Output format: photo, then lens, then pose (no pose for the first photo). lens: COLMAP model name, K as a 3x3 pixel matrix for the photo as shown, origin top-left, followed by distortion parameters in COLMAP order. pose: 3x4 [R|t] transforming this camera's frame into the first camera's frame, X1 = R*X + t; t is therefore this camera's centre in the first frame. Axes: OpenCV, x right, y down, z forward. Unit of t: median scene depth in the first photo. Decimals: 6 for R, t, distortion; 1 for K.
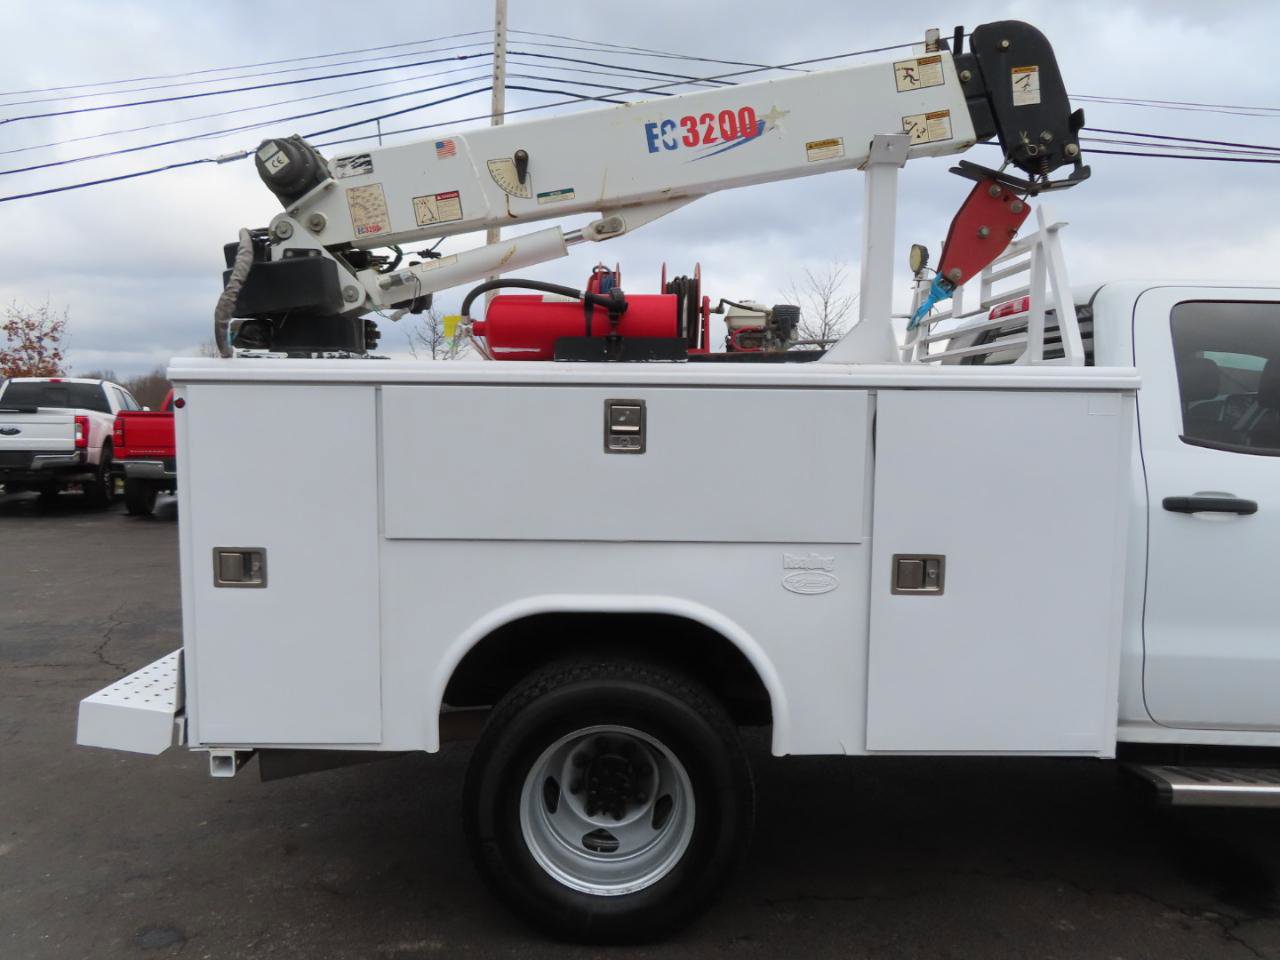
lens RADIAL K [[915.0, 0, 643.5], [0, 915.0, 483.5], [0, 0, 1]] dist [-0.015794, -0.003568]
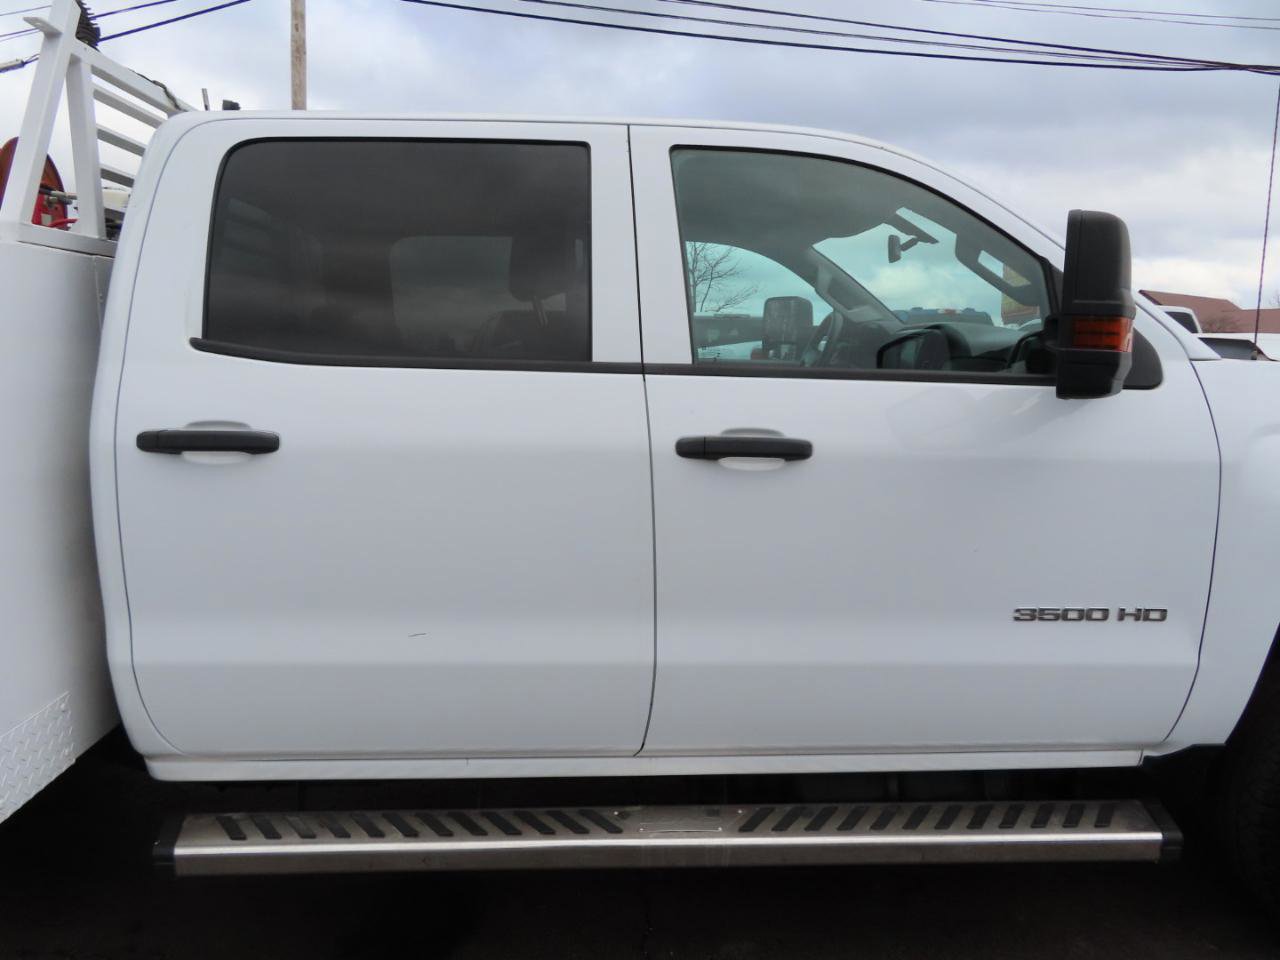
lens RADIAL K [[915.0, 0, 643.5], [0, 915.0, 483.5], [0, 0, 1]] dist [-0.015794, -0.003568]
pose [[0.998741, -0.021949, 0.045100, 0.949696], [0.018736, 0.997339, 0.070460, 0.014064], [-0.046527, -0.069527, 0.996495, 0.328675]]
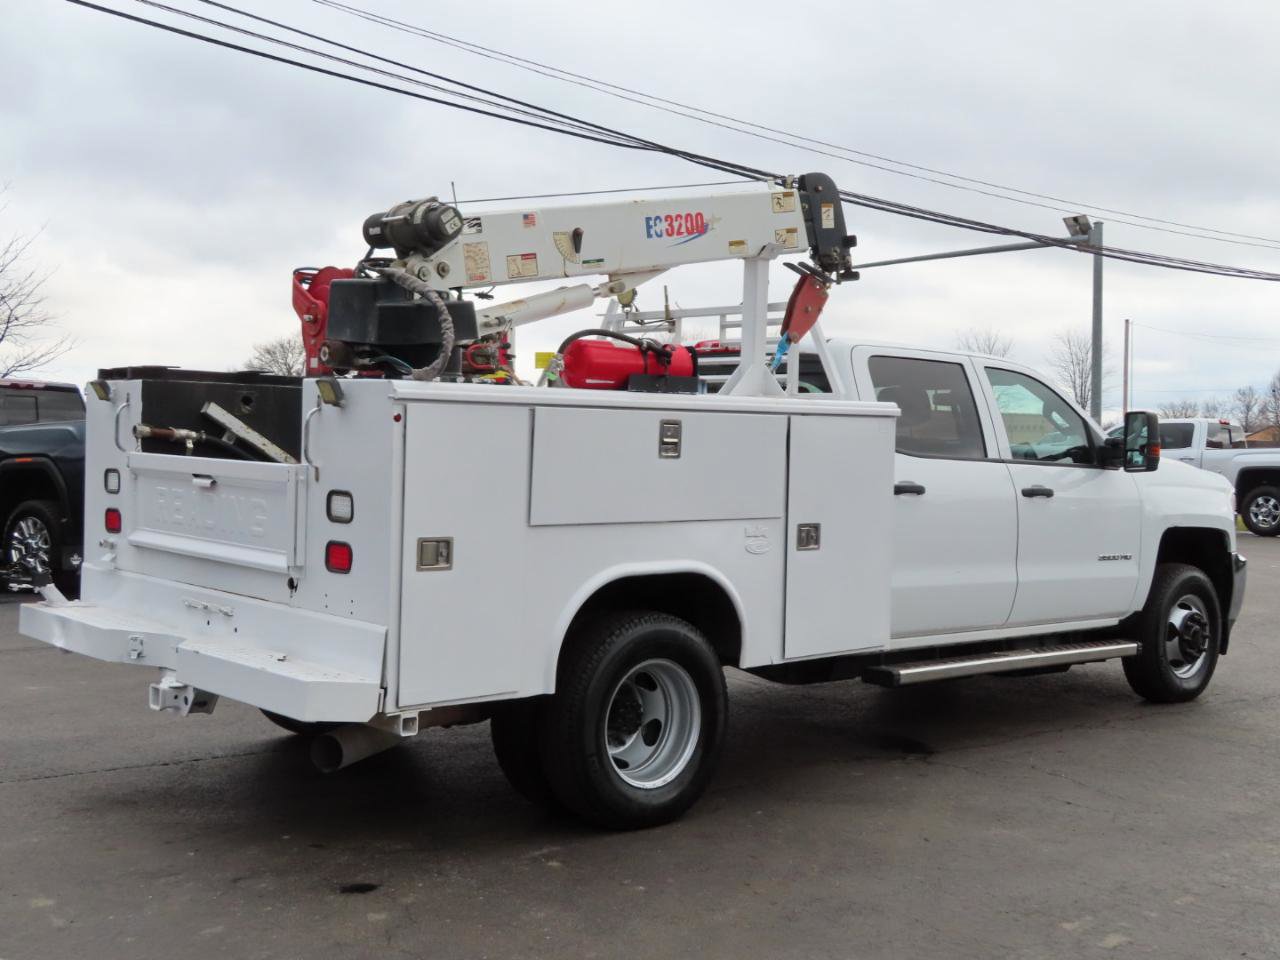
lens RADIAL K [[1510.7, 0, 640.0], [0, 1510.7, 480.0], [0, 0, 1]] dist [-0.000311, 0.000144]
pose [[0.742417, -0.015159, 0.669766, -1.517590], [0.039437, 0.998999, -0.021104, 0.045180], [-0.668776, 0.042082, 0.742272, -0.649573]]
